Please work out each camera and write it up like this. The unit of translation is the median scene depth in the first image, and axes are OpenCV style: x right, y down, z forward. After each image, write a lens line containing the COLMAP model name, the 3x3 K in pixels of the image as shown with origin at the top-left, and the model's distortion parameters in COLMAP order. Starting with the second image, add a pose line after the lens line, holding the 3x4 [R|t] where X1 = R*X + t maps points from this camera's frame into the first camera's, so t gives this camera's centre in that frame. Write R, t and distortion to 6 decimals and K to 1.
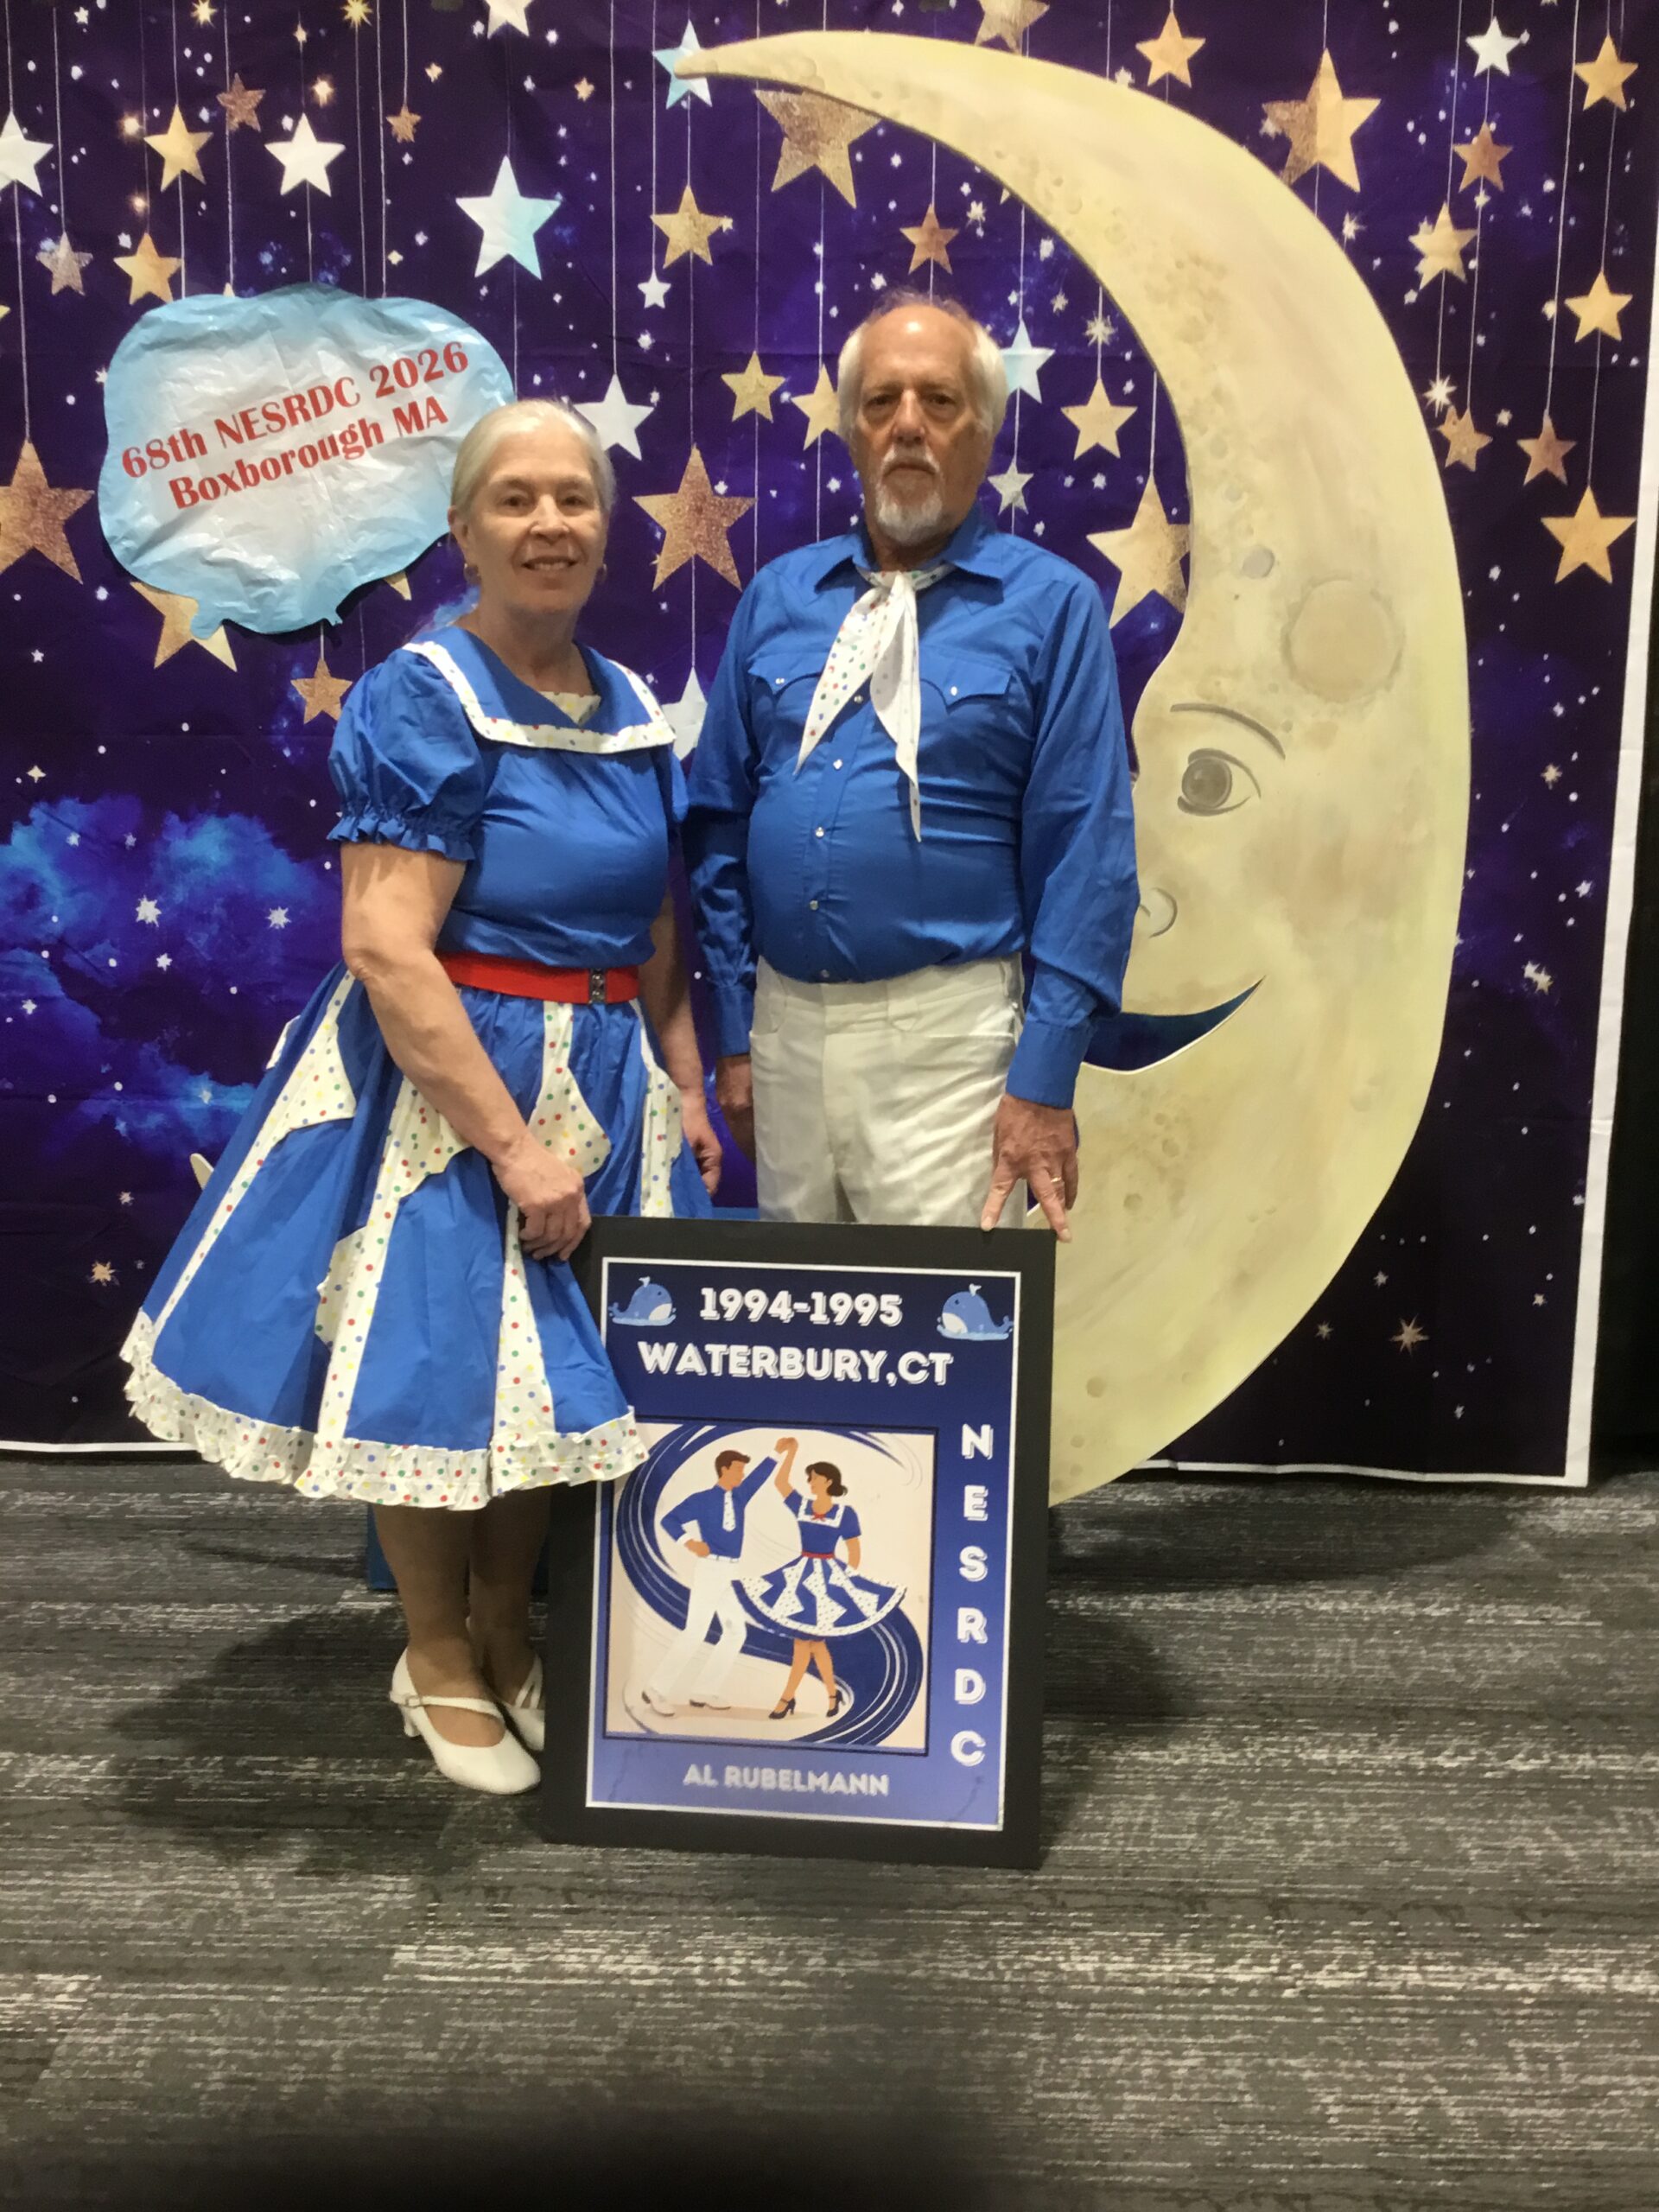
lens RADIAL K [[2055.4, 0, 834.4], [0, 2055.4, 1127.3], [0, 0, 1]] dist [0.082368, -0.124665]
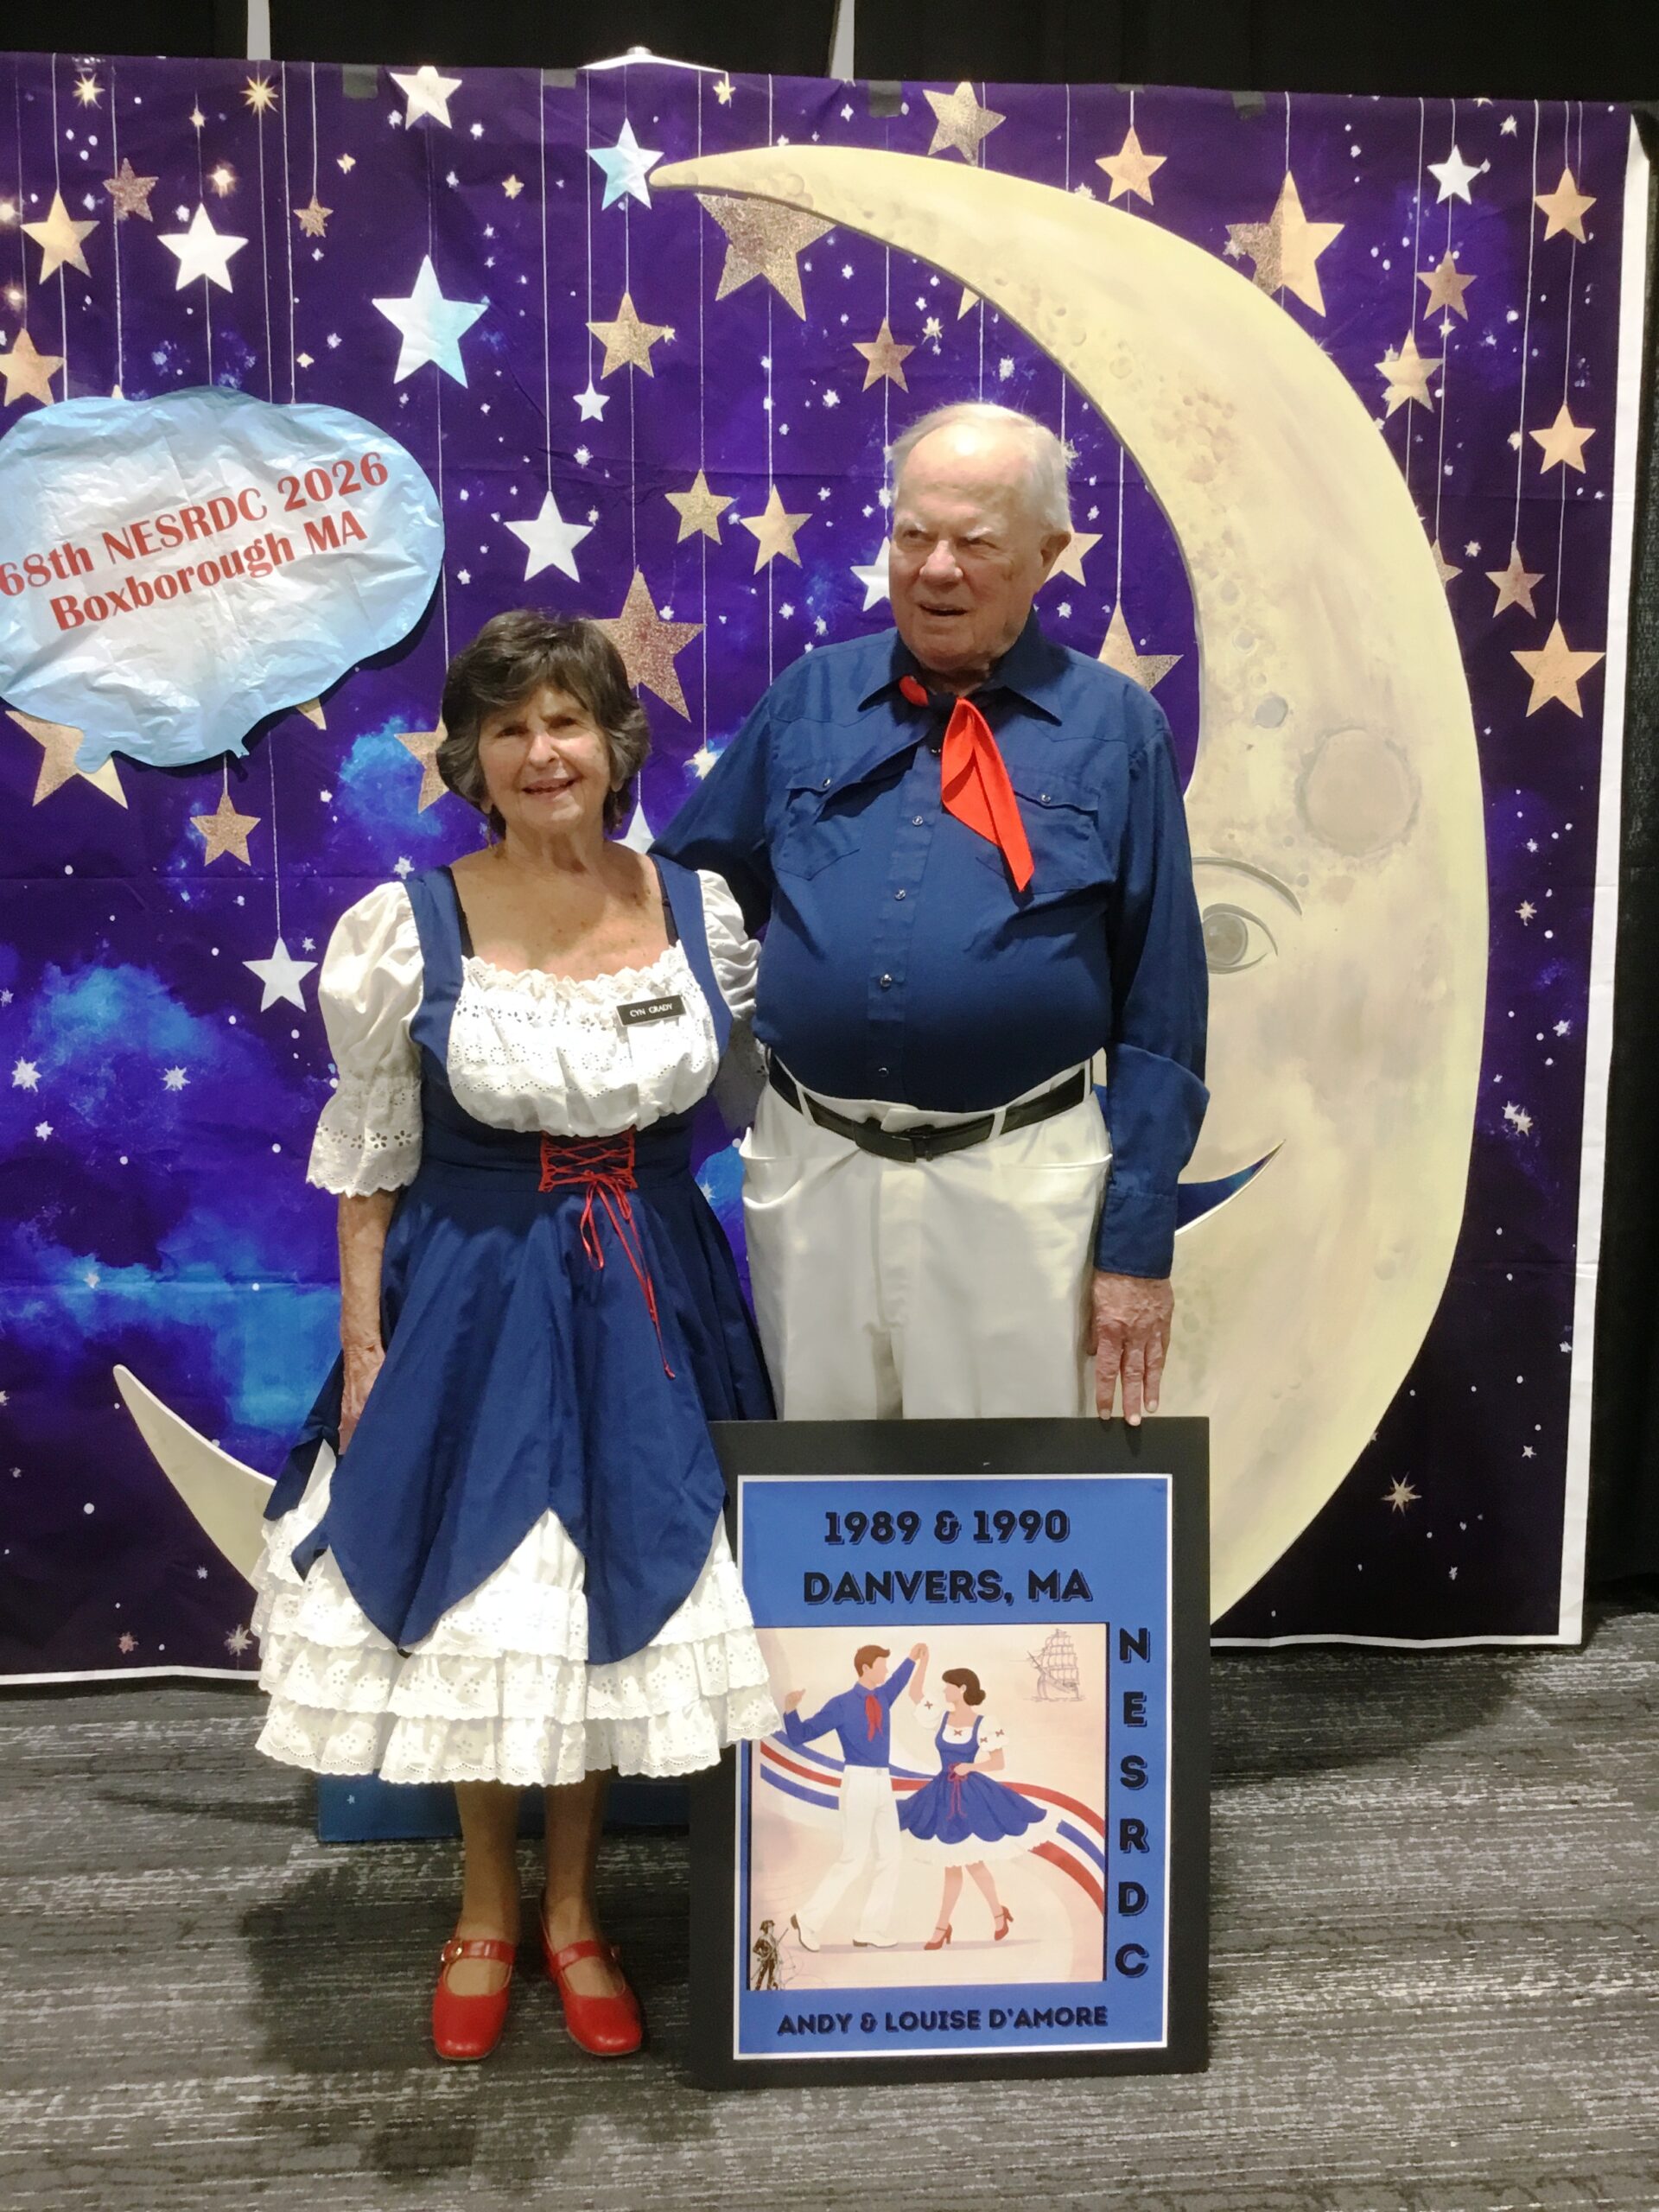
lens RADIAL K [[2048.7, 0, 834.1], [0, 2048.7, 1122.5], [0, 0, 1]] dist [0.094027, -0.168759]
pose [[0.992883, -0.022033, 0.117036, -0.094897], [0.024266, 0.999549, -0.017689, -0.061434], [-0.116593, 0.020403, 0.992970, 0.073068]]
